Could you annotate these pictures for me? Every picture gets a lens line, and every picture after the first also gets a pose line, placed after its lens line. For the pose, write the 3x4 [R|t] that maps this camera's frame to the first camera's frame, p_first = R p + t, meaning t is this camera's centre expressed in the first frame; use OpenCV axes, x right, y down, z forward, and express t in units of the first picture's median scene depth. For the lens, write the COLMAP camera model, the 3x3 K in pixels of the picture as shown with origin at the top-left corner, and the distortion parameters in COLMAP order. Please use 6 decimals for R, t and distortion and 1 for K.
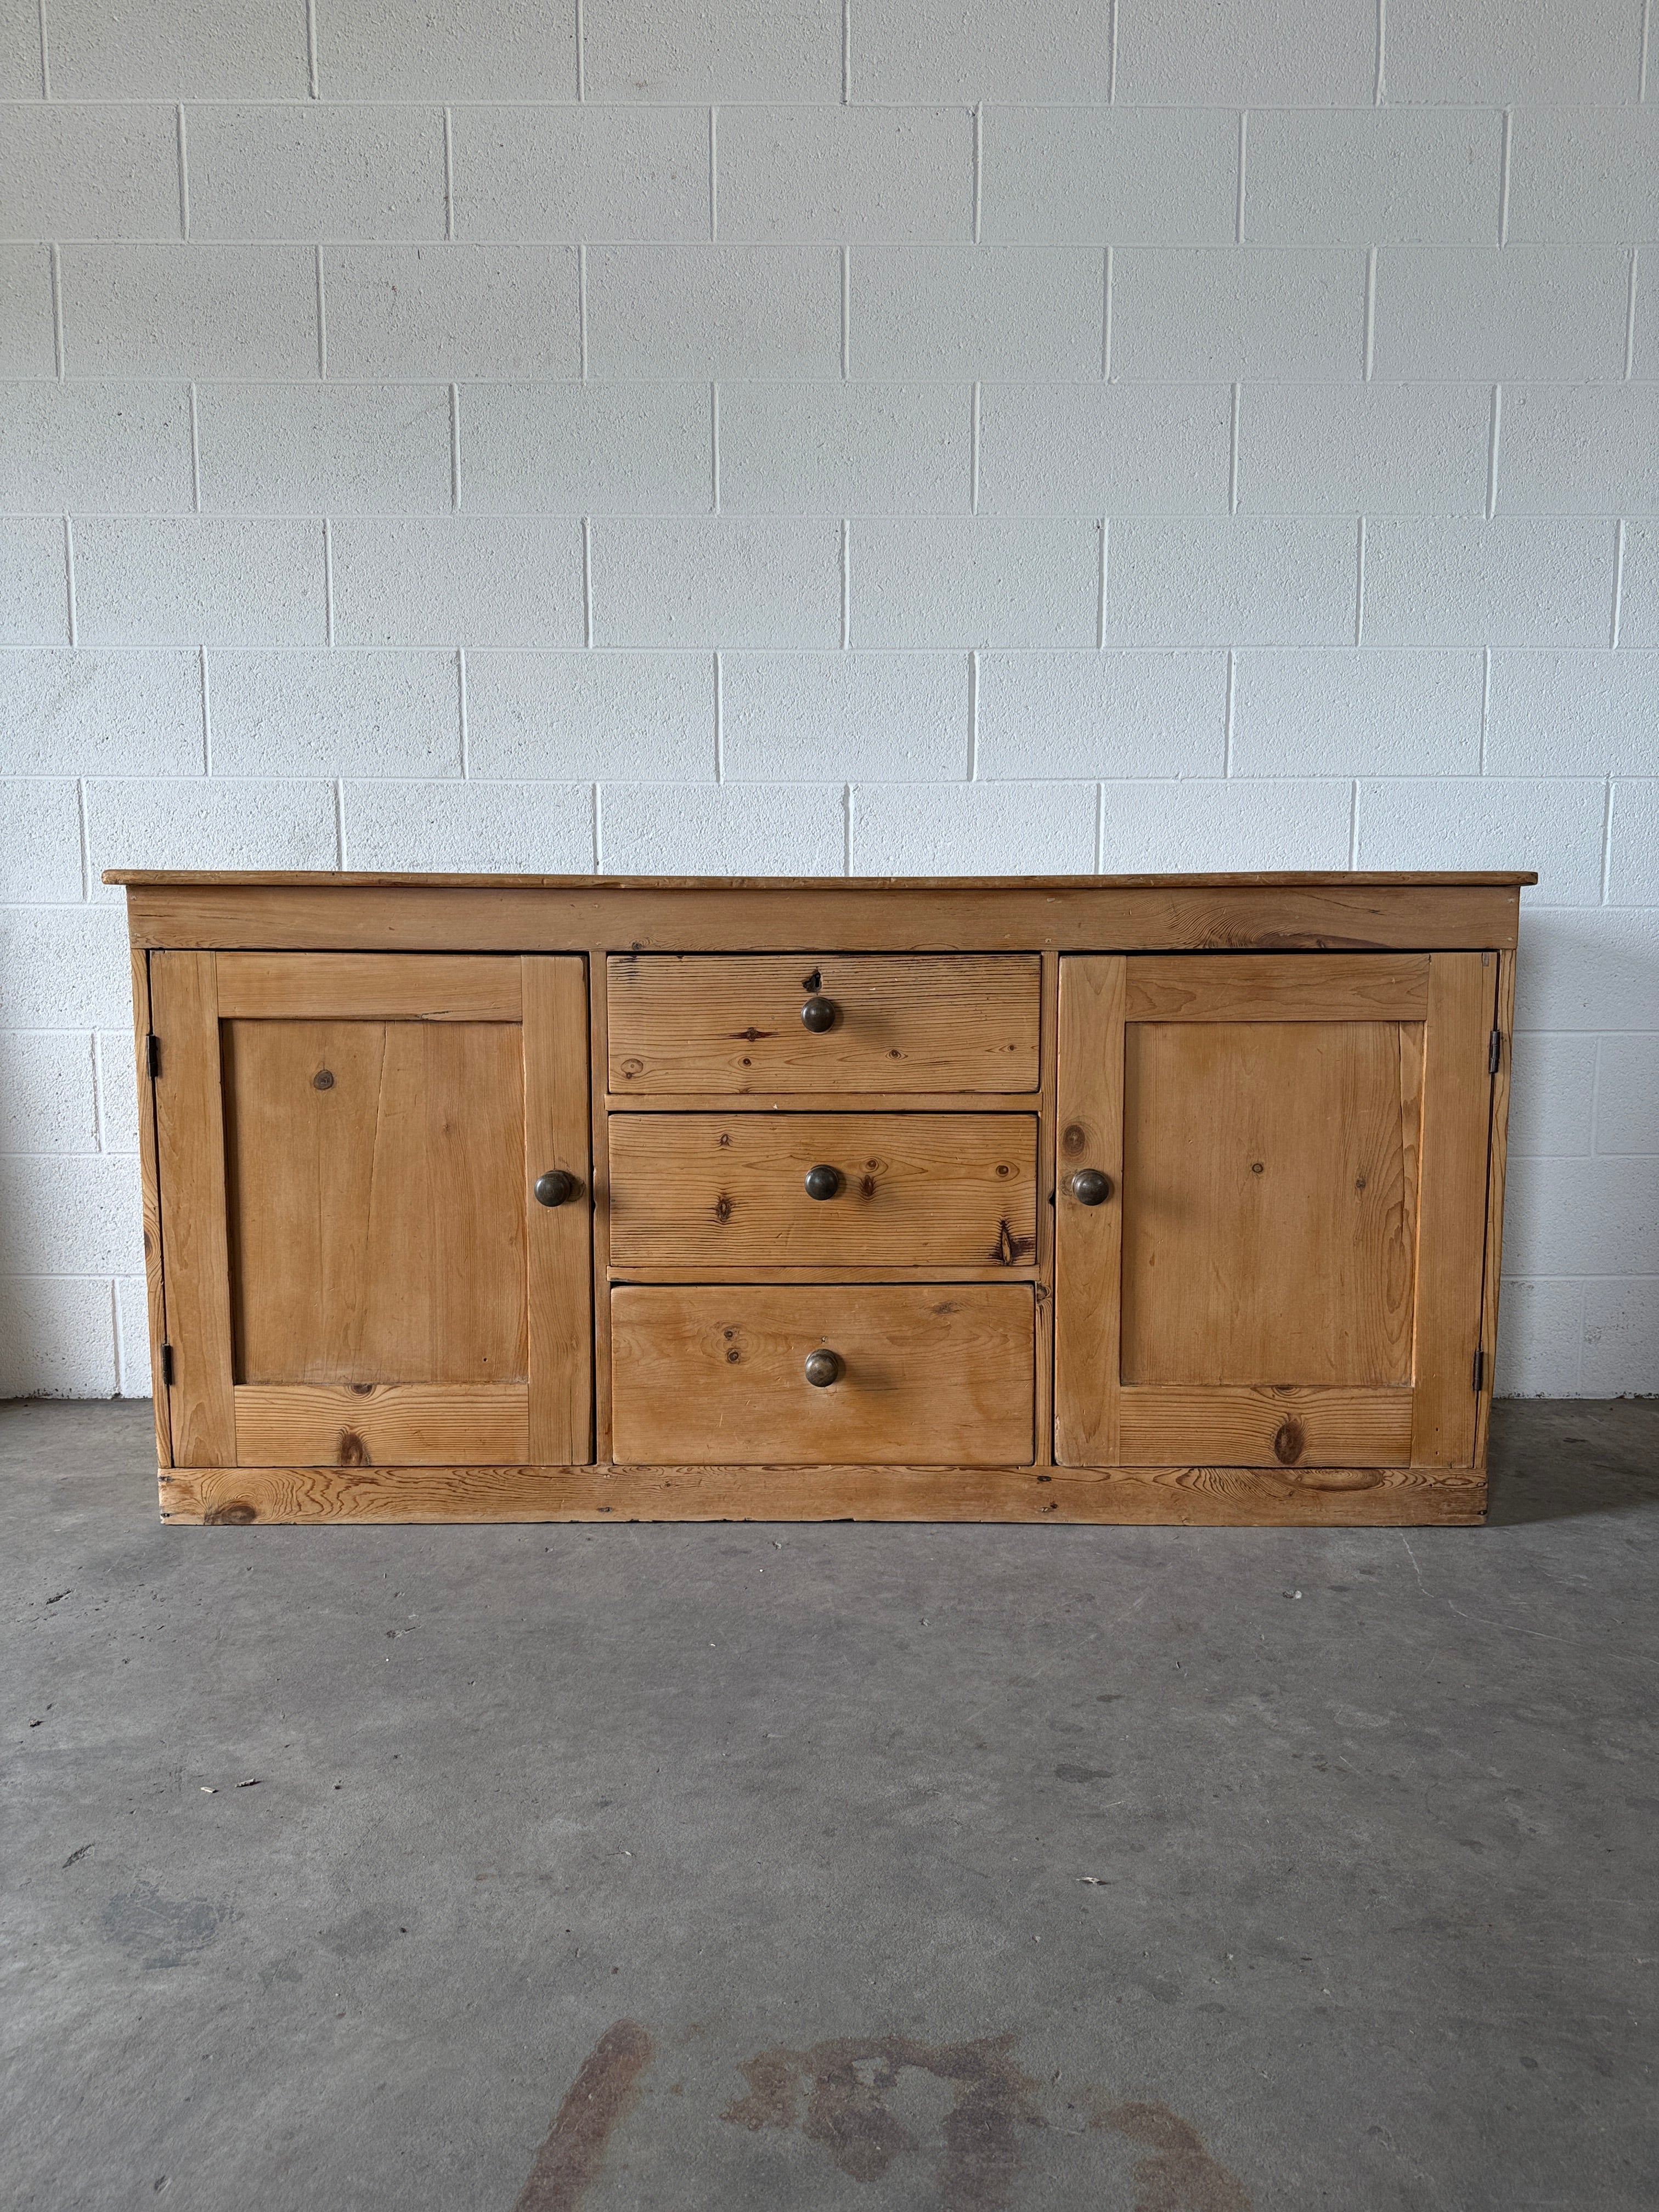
lens RADIAL K [[1574.3, 0, 830.3], [0, 1574.3, 1109.0], [0, 0, 1]] dist [0.007898, -0.014717]
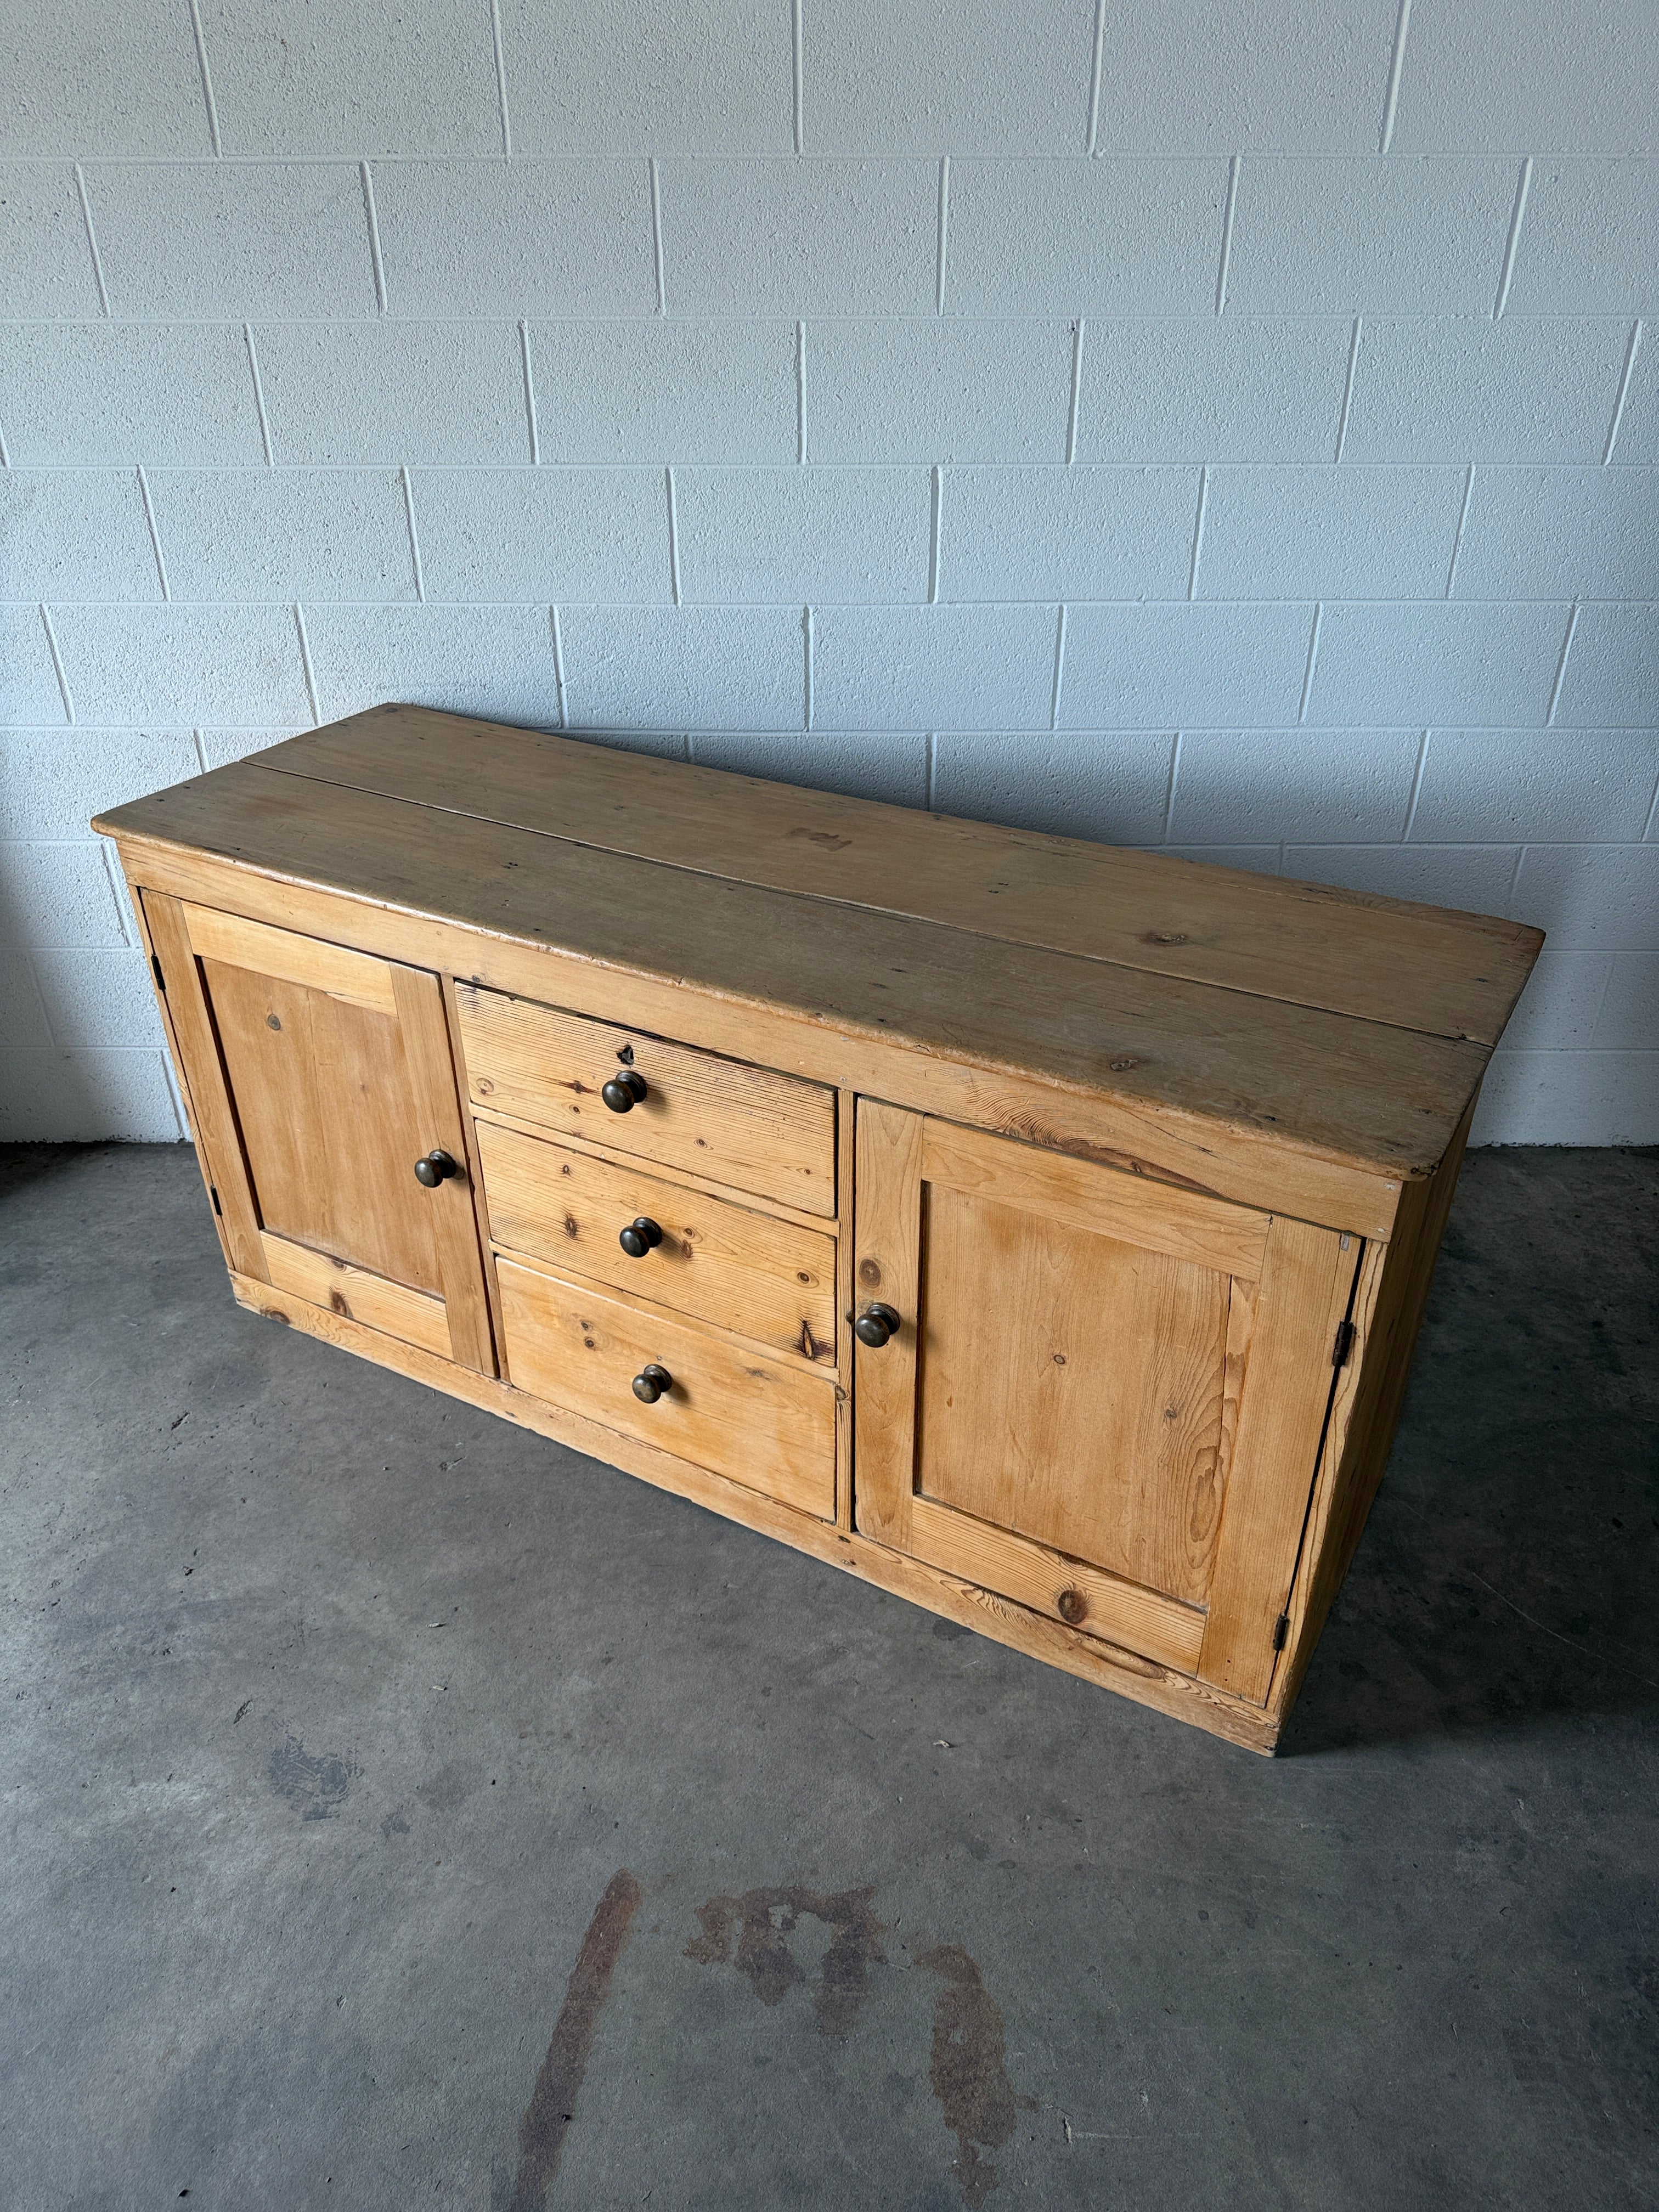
lens RADIAL K [[1574.6, 0, 832.1], [0, 1574.6, 1110.2], [0, 0, 1]] dist [0.004010, -0.012277]
pose [[0.999917, 0.003868, -0.012264, 0.051454], [0.001578, 0.909573, 0.415542, -0.421532], [0.012762, -0.415527, 0.909491, -0.048894]]
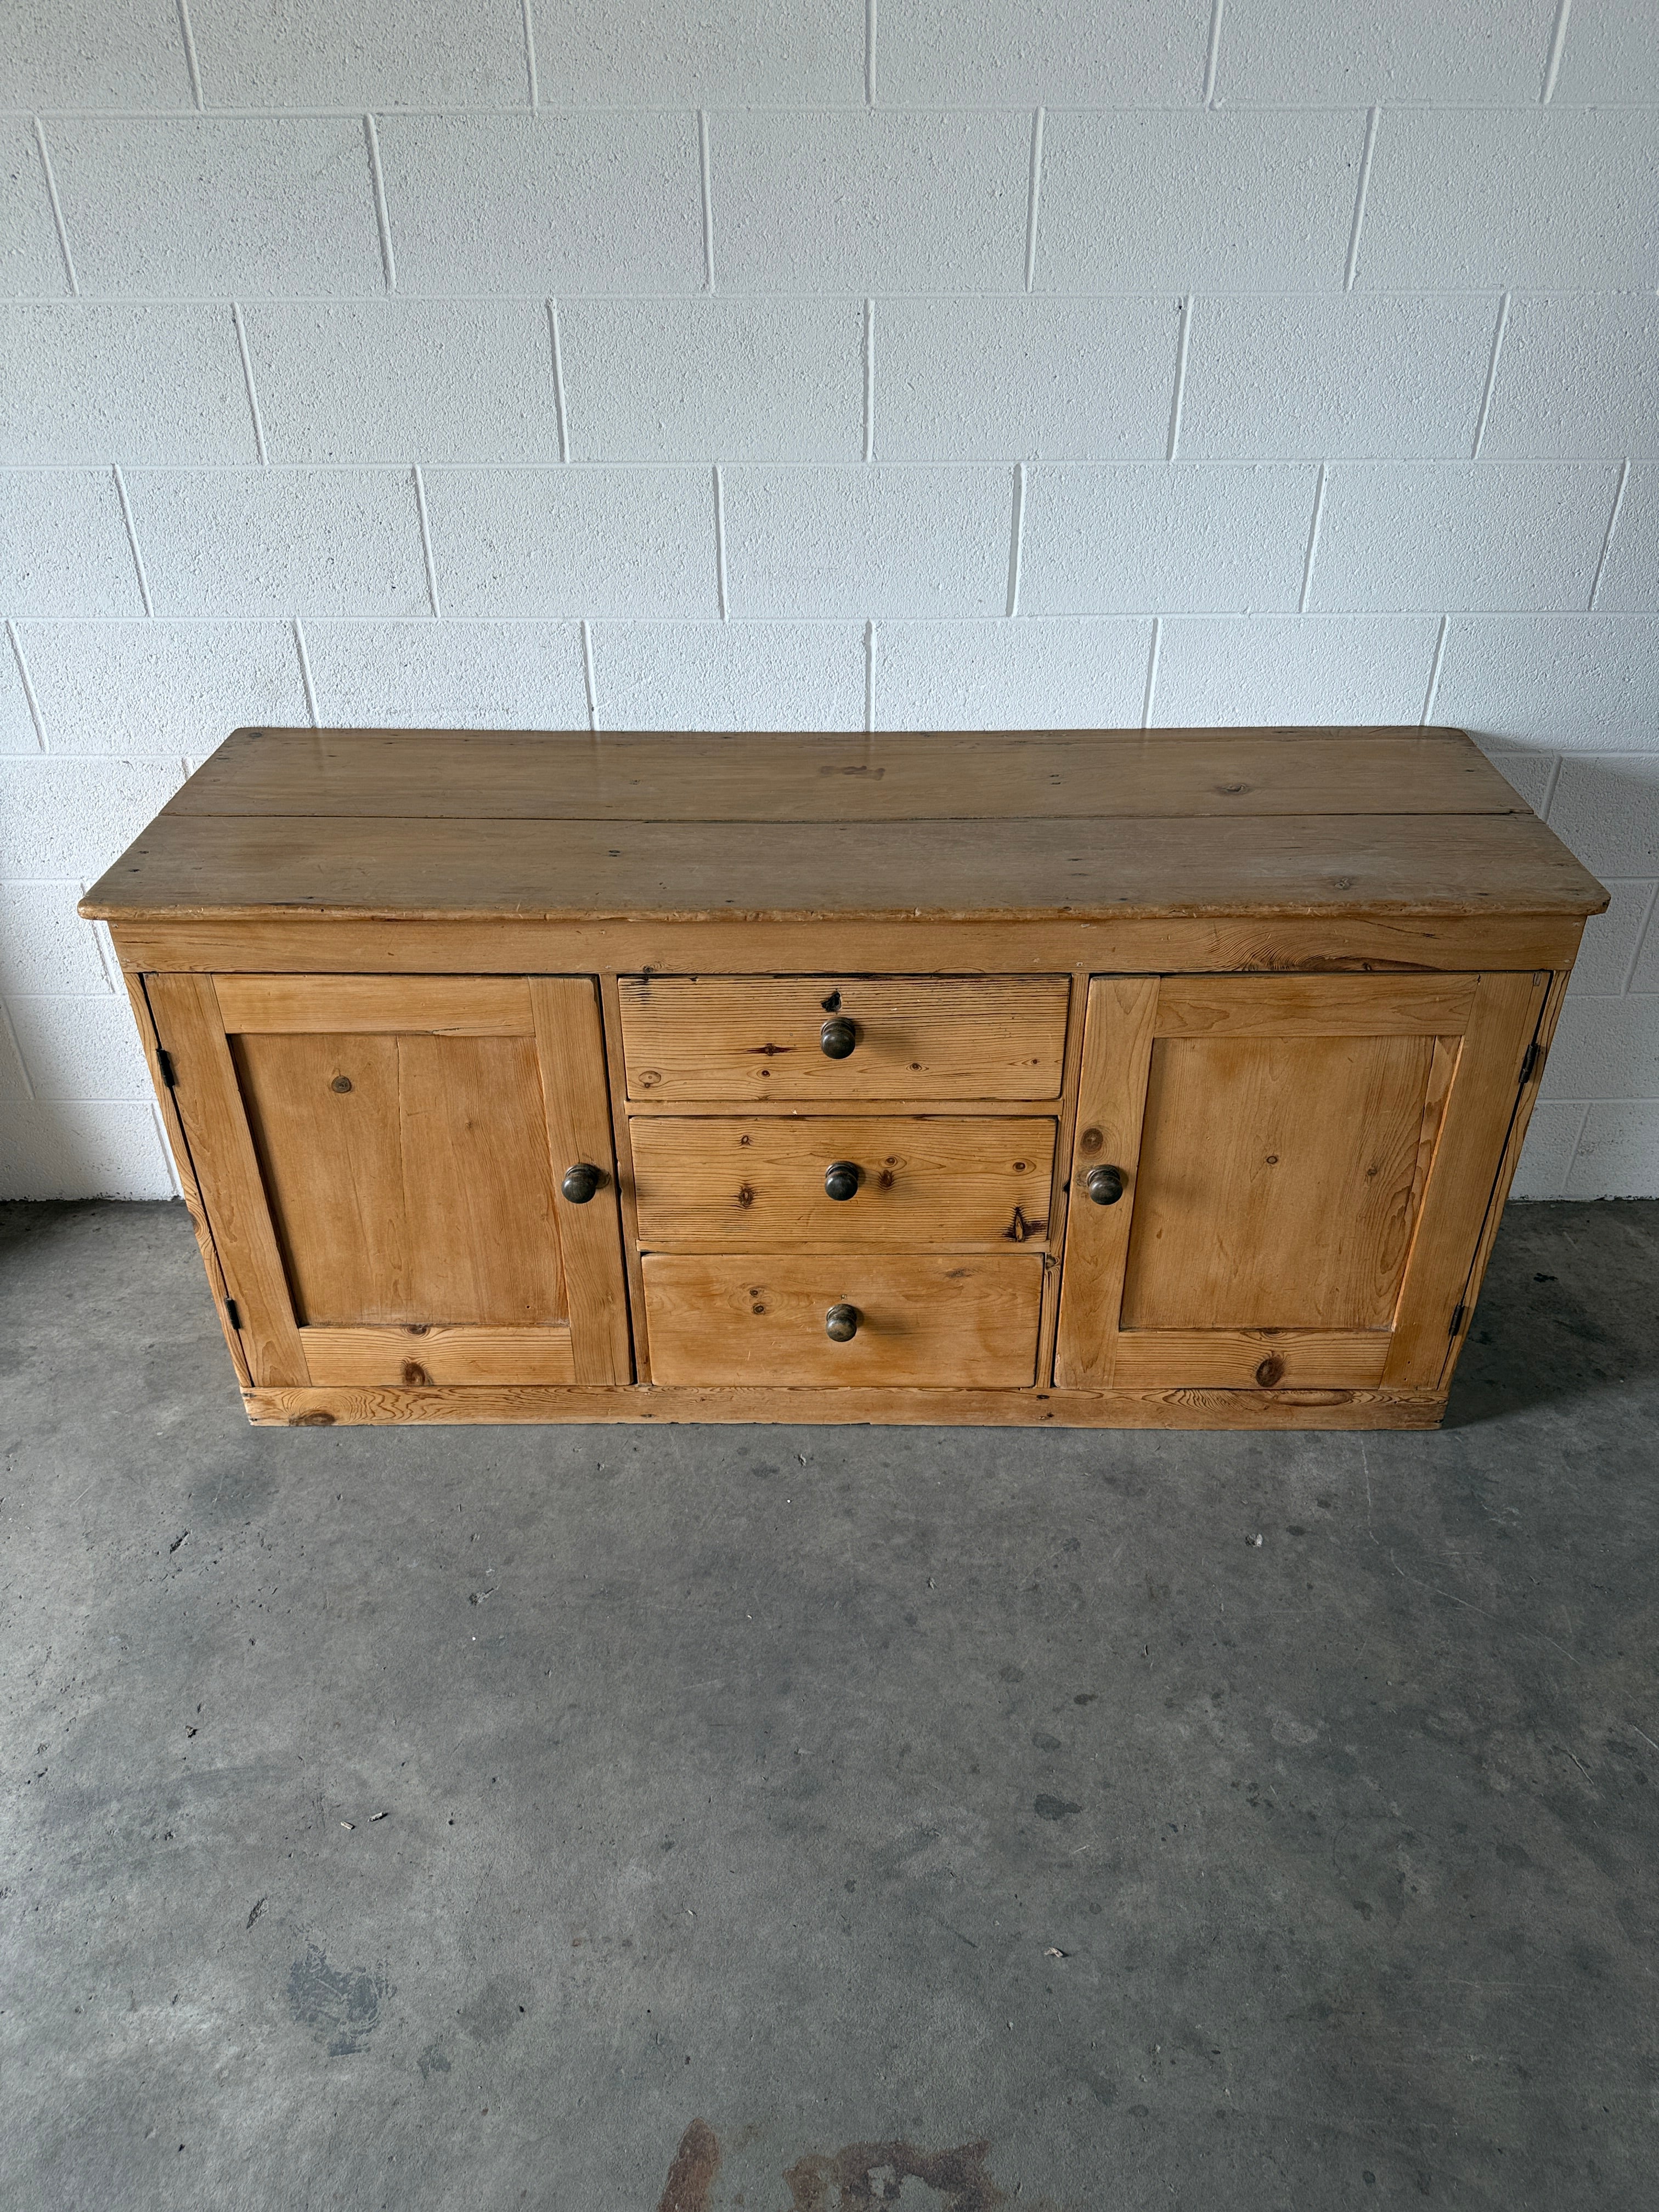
lens RADIAL K [[1574.3, 0, 830.3], [0, 1574.3, 1109.0], [0, 0, 1]] dist [0.007898, -0.014717]
pose [[0.999955, 0.000570, -0.009485, -0.003298], [0.003693, 0.896428, 0.443173, -0.450350], [0.008755, -0.443188, 0.896386, 0.105693]]
